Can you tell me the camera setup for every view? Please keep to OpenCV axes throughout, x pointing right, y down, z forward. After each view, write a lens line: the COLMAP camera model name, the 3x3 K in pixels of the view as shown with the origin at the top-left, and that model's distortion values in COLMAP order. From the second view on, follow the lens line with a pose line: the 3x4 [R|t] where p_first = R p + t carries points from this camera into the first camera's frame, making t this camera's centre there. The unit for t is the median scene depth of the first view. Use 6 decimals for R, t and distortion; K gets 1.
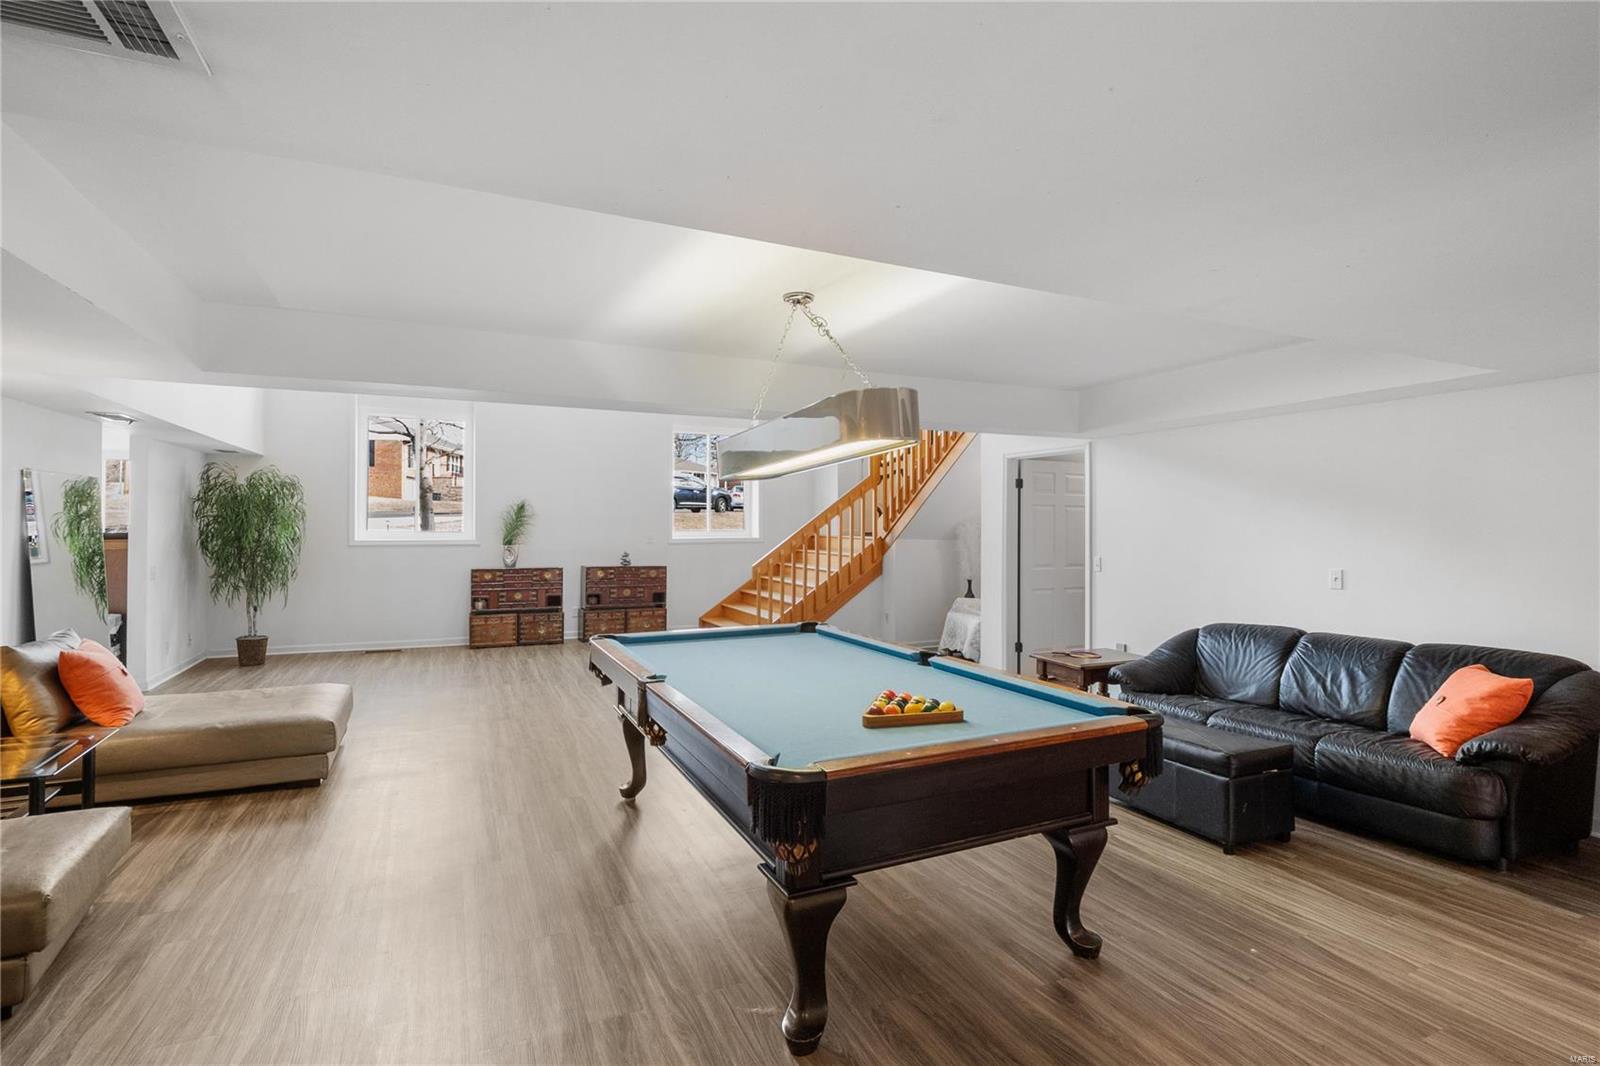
lens RADIAL K [[760.2, 0, 801.3], [0, 760.2, 522.0], [0, 0, 1]] dist [-0.009148, -0.001325]
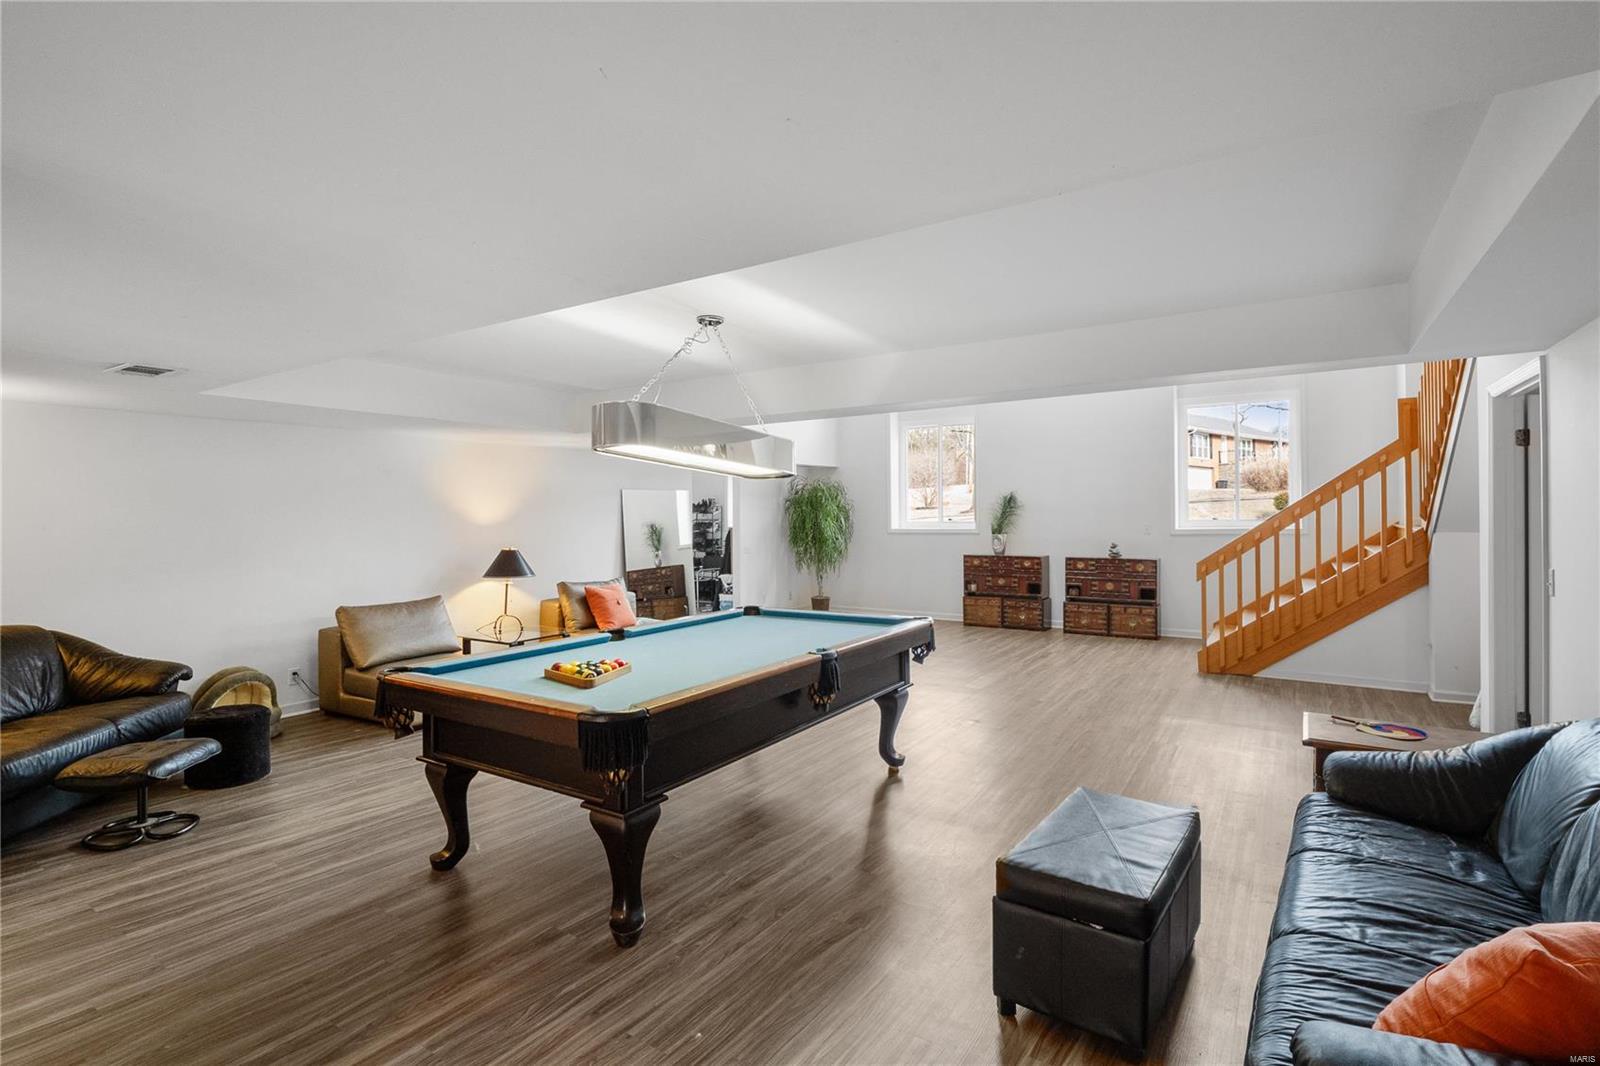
lens RADIAL K [[760.2, 0, 801.3], [0, 760.2, 522.0], [0, 0, 1]] dist [-0.009148, -0.001325]
pose [[0.534641, -0.000932, -0.845079, 0.384230], [0.013439, 0.999882, 0.007400, 0.001464], [0.844972, -0.015314, 0.534591, 0.188096]]
